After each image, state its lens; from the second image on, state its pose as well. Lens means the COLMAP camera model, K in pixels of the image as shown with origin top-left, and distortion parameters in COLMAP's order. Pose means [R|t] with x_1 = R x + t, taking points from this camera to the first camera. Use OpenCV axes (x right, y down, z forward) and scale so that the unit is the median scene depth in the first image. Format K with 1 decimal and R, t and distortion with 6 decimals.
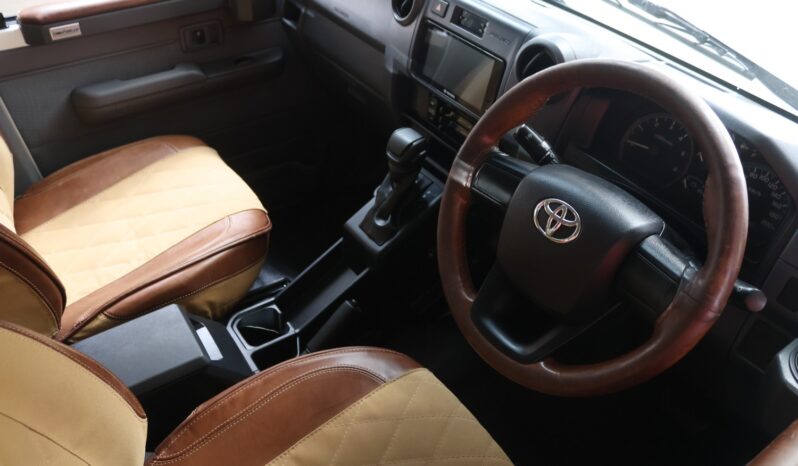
lens RADIAL K [[648.5, 0, 384.8], [0, 648.5, 232.5], [0, 0, 1]] dist [-0.196534, 0.213785]
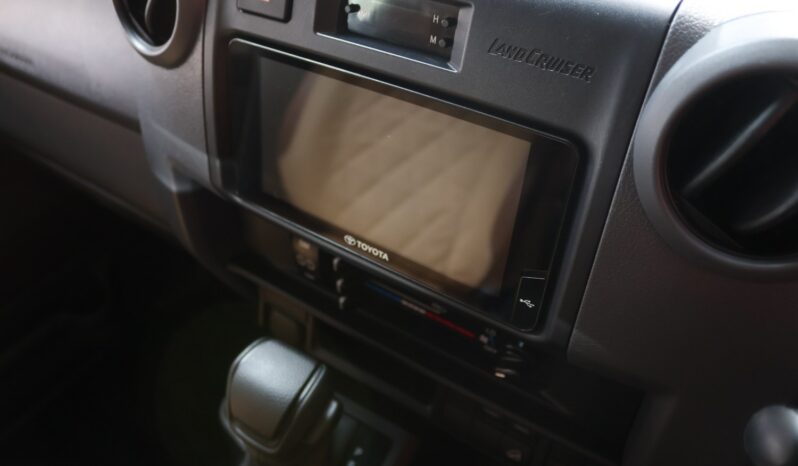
lens RADIAL K [[648.5, 0, 384.8], [0, 648.5, 232.5], [0, 0, 1]] dist [-0.196534, 0.213785]
pose [[0.924174, -0.297761, 0.239249, 0.029862], [0.285538, 0.954585, 0.085062, -0.236651], [-0.253711, -0.010297, 0.967225, 0.642988]]
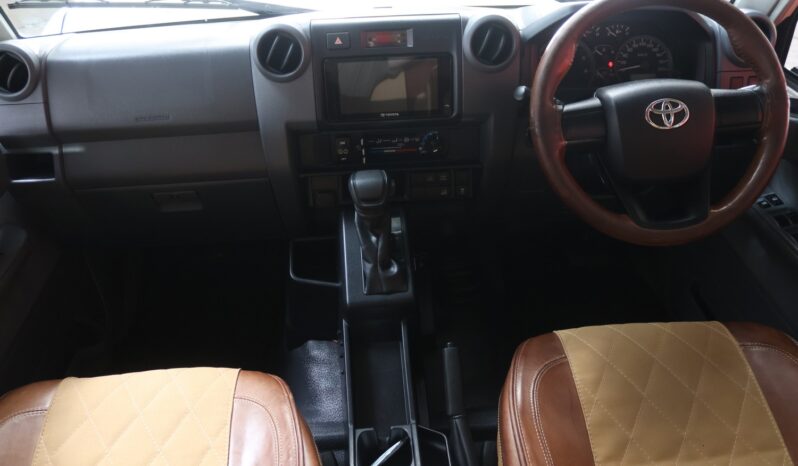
lens RADIAL K [[648.5, 0, 384.8], [0, 648.5, 232.5], [0, 0, 1]] dist [-0.196534, 0.213785]
pose [[0.504163, -0.529287, 0.682404, -0.639150], [0.575959, 0.794856, 0.190985, -0.252195], [-0.643499, 0.296749, 0.705585, 0.342740]]
